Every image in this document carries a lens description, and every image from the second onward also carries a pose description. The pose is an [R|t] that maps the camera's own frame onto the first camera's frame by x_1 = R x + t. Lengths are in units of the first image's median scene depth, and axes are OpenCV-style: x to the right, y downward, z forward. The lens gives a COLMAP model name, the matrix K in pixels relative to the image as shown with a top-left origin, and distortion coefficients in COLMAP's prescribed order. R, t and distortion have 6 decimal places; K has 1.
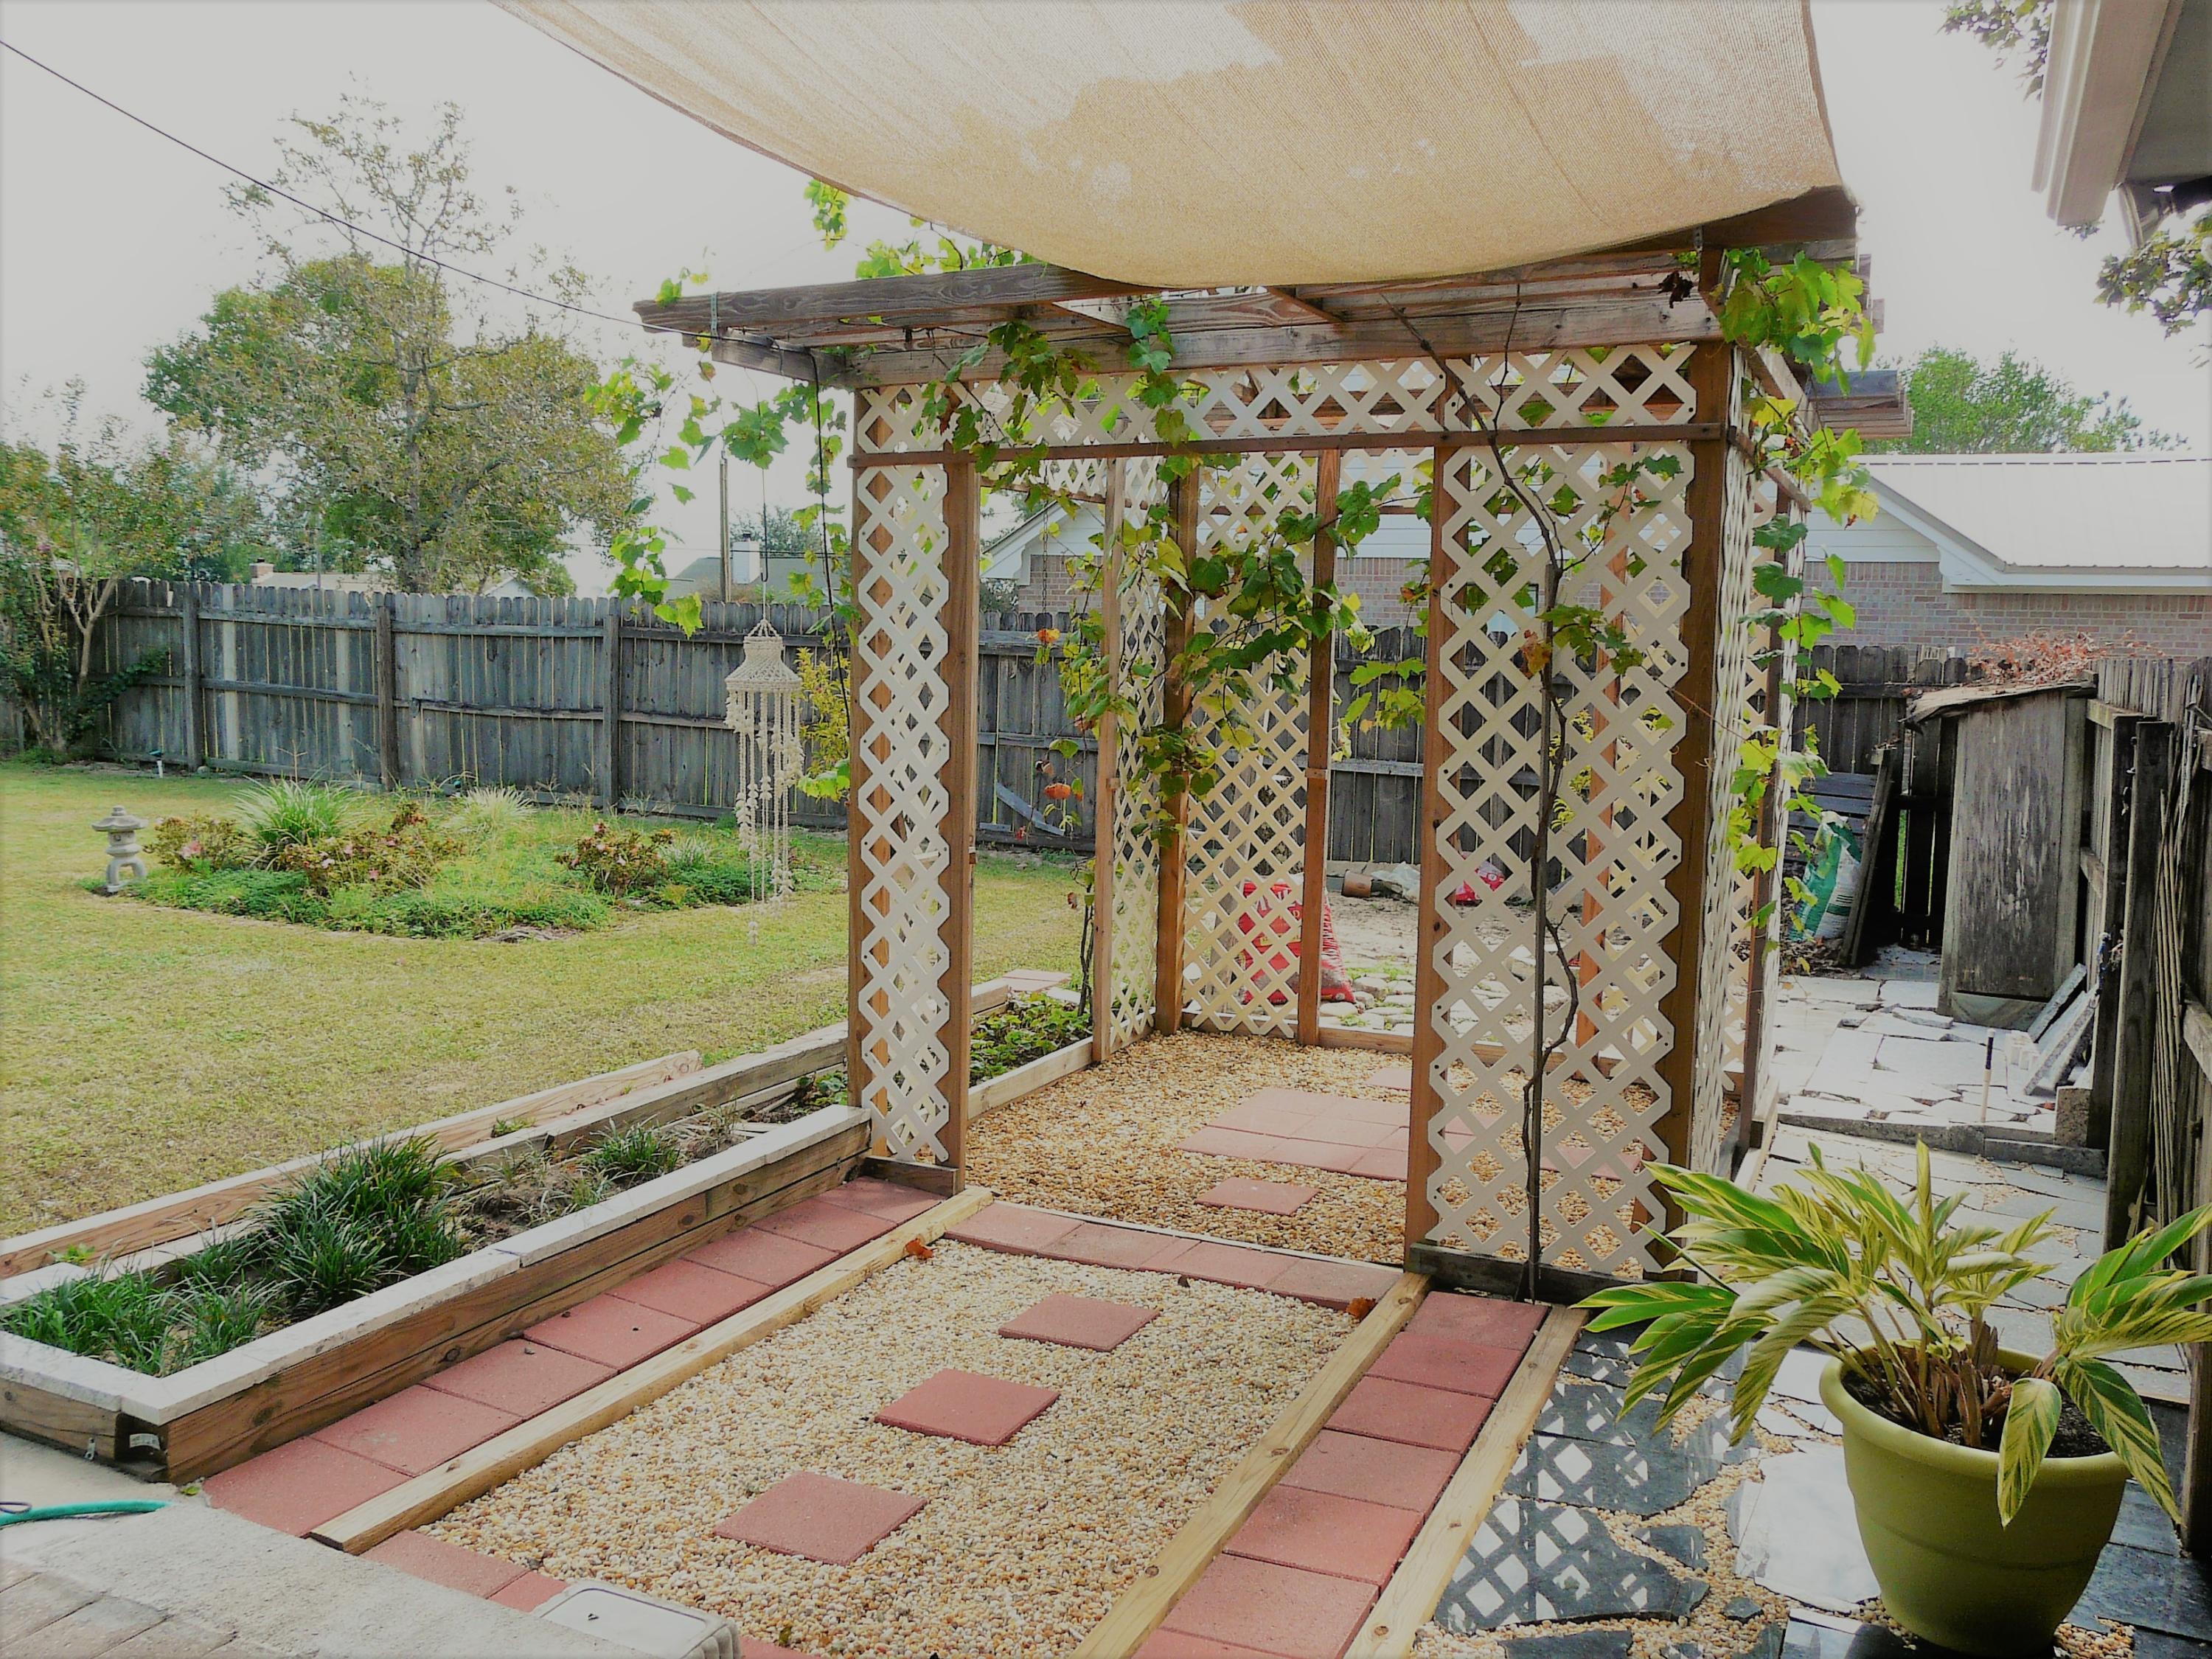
lens RADIAL K [[1835.7, 0, 1091.9], [0, 1835.7, 841.9], [0, 0, 1]] dist [-0.084165, 0.112156]
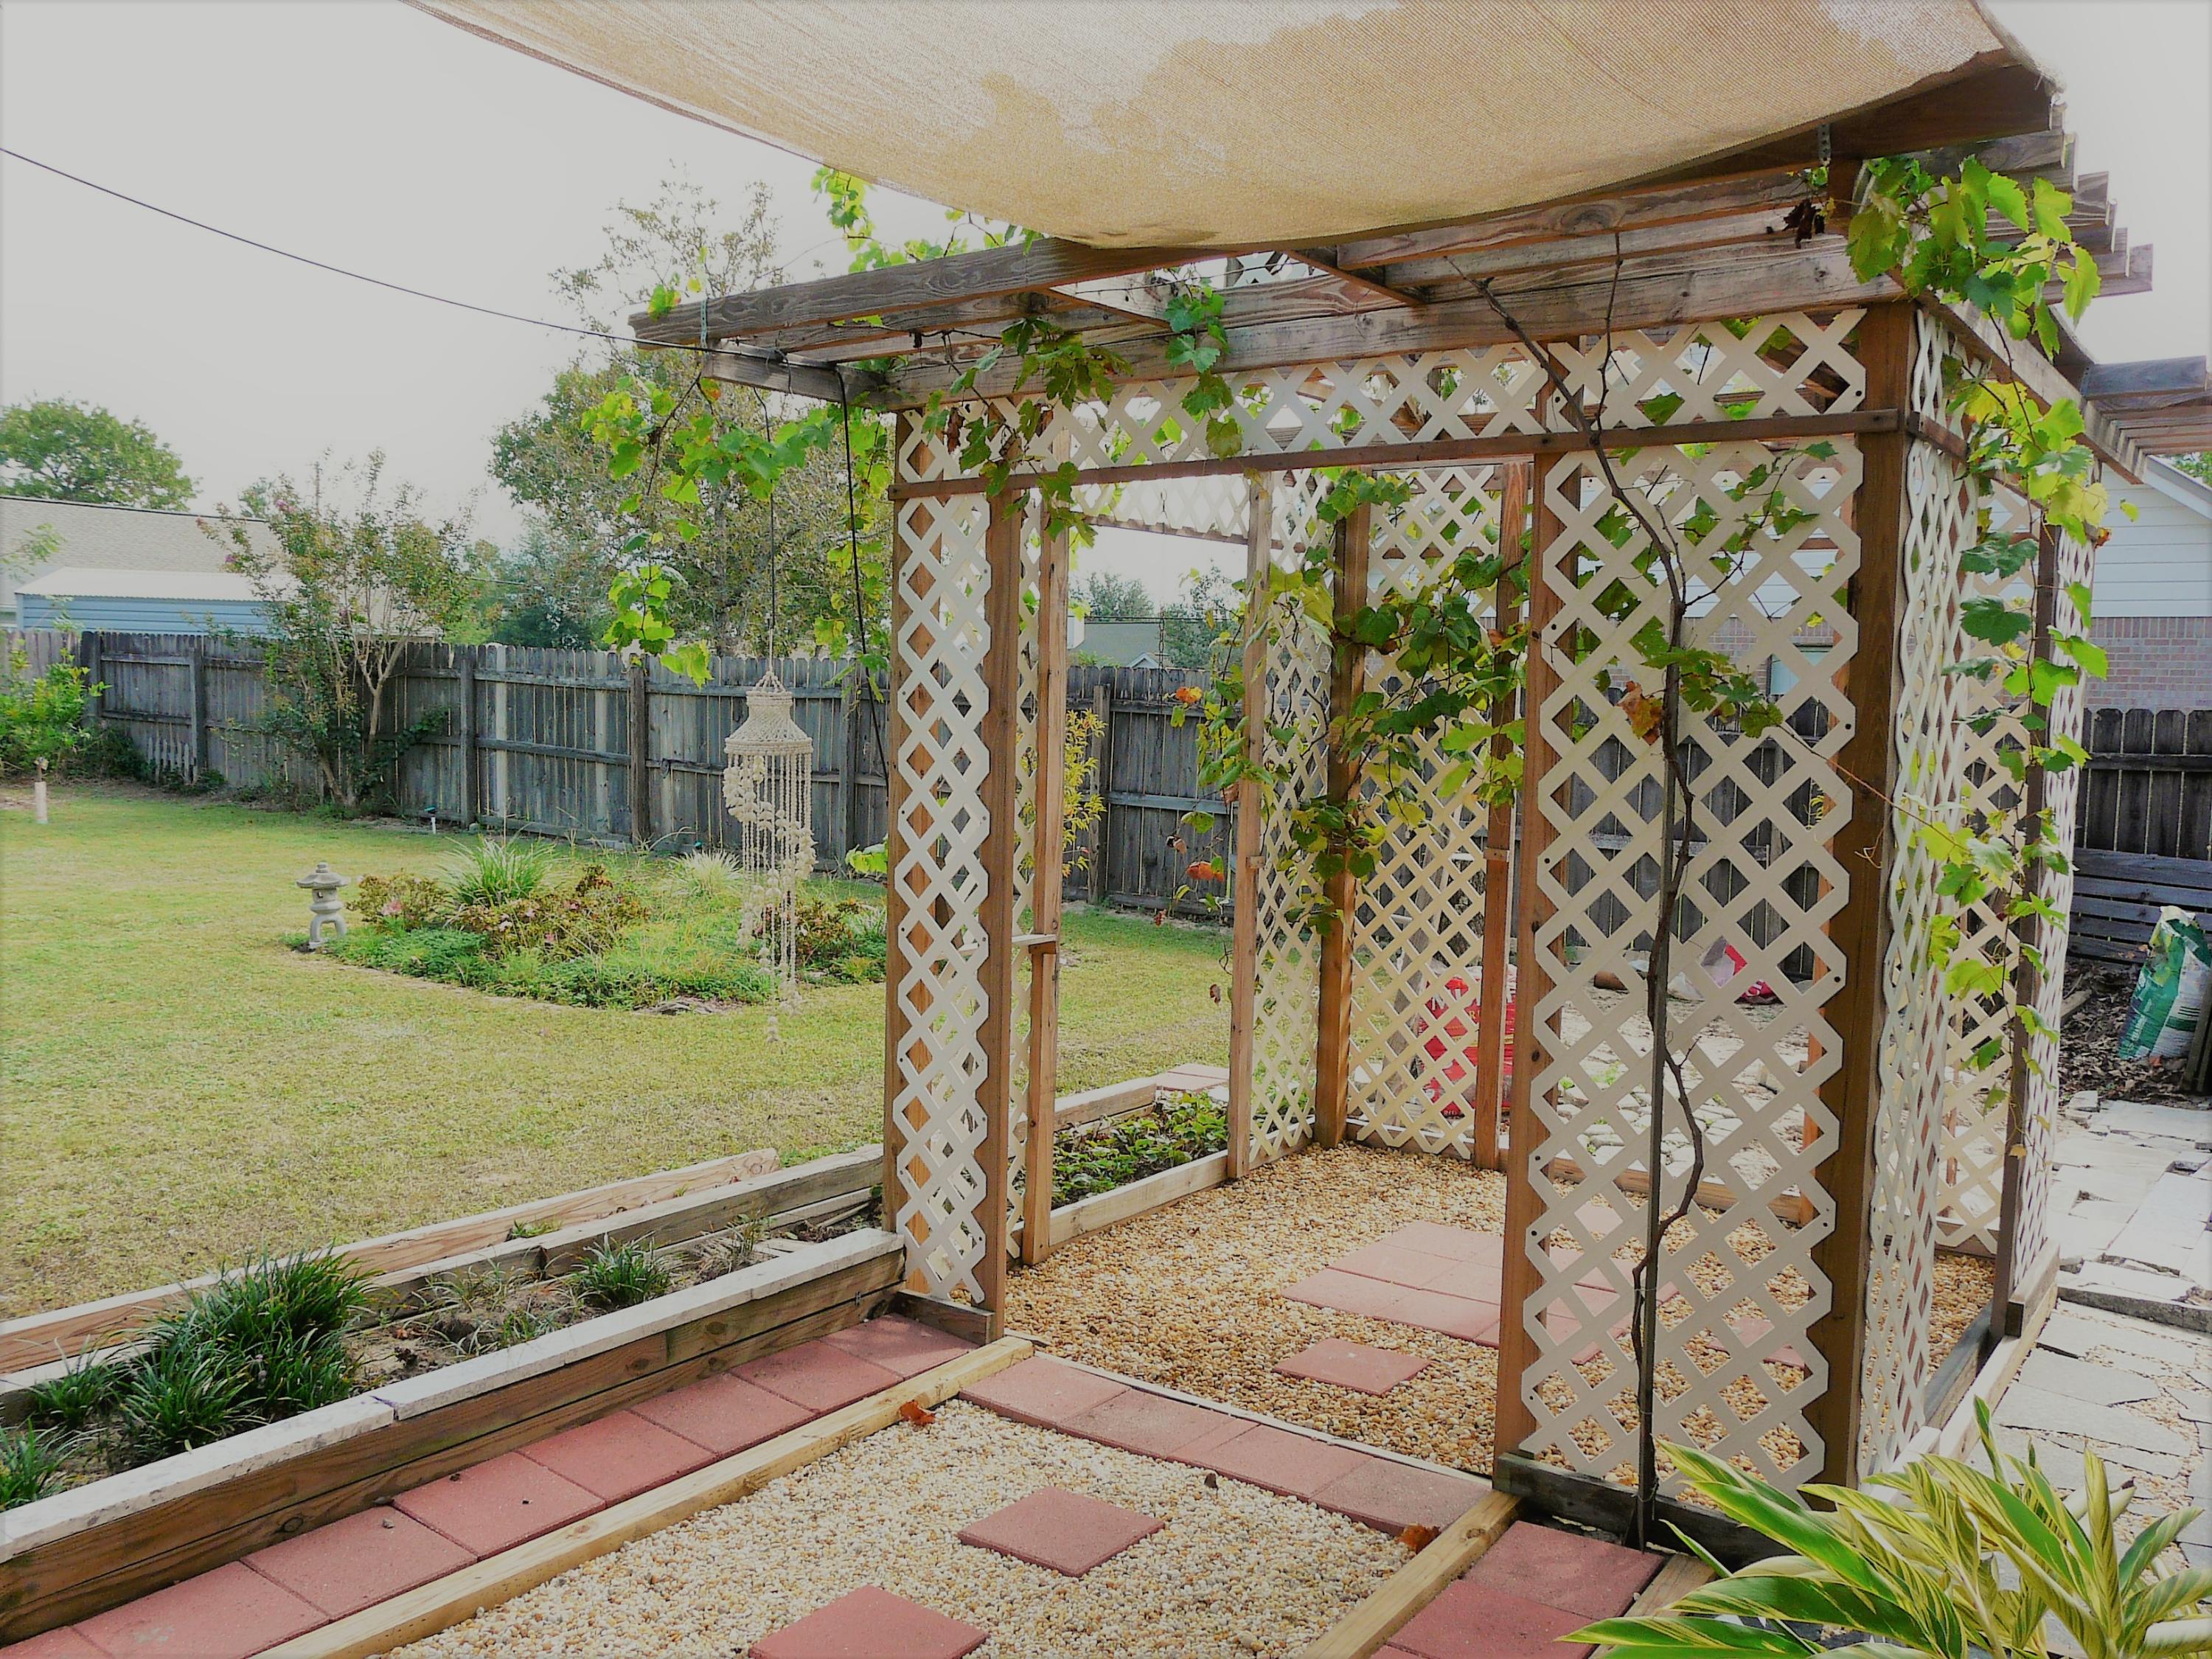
lens RADIAL K [[1835.7, 0, 1091.9], [0, 1835.7, 841.9], [0, 0, 1]] dist [-0.084165, 0.112156]
pose [[0.983403, 0.015920, -0.180735, 0.095792], [-0.022390, 0.999177, -0.033813, -0.010462], [0.180048, 0.037299, 0.982950, 0.125626]]
